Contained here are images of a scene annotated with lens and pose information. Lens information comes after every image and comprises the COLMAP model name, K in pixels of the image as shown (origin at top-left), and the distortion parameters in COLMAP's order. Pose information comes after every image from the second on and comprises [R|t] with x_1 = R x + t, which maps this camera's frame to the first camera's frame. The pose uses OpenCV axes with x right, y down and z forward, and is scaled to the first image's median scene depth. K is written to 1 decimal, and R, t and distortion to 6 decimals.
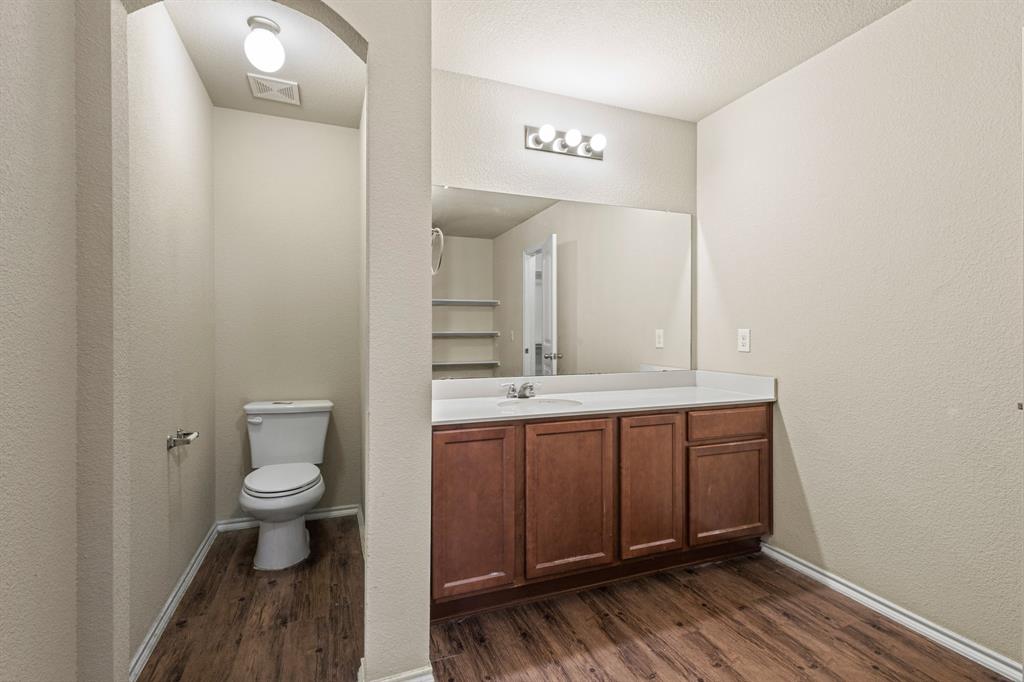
lens RADIAL K [[472.6, 0, 512.2], [0, 472.6, 334.8], [0, 0, 1]] dist [0.009489, -0.000409]
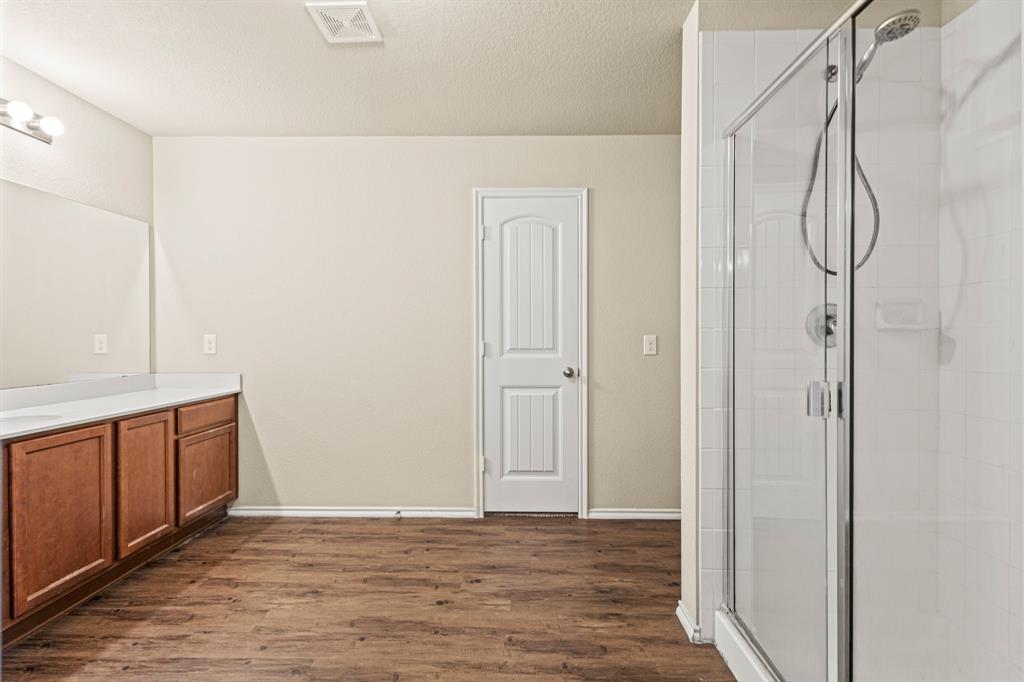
lens RADIAL K [[472.6, 0, 512.2], [0, 472.6, 334.8], [0, 0, 1]] dist [0.009489, -0.000409]
pose [[0.379834, 0.002549, 0.925051, -0.395376], [0.004043, 0.999982, -0.004415, -0.005058], [-0.925046, 0.005417, 0.379817, -0.180226]]
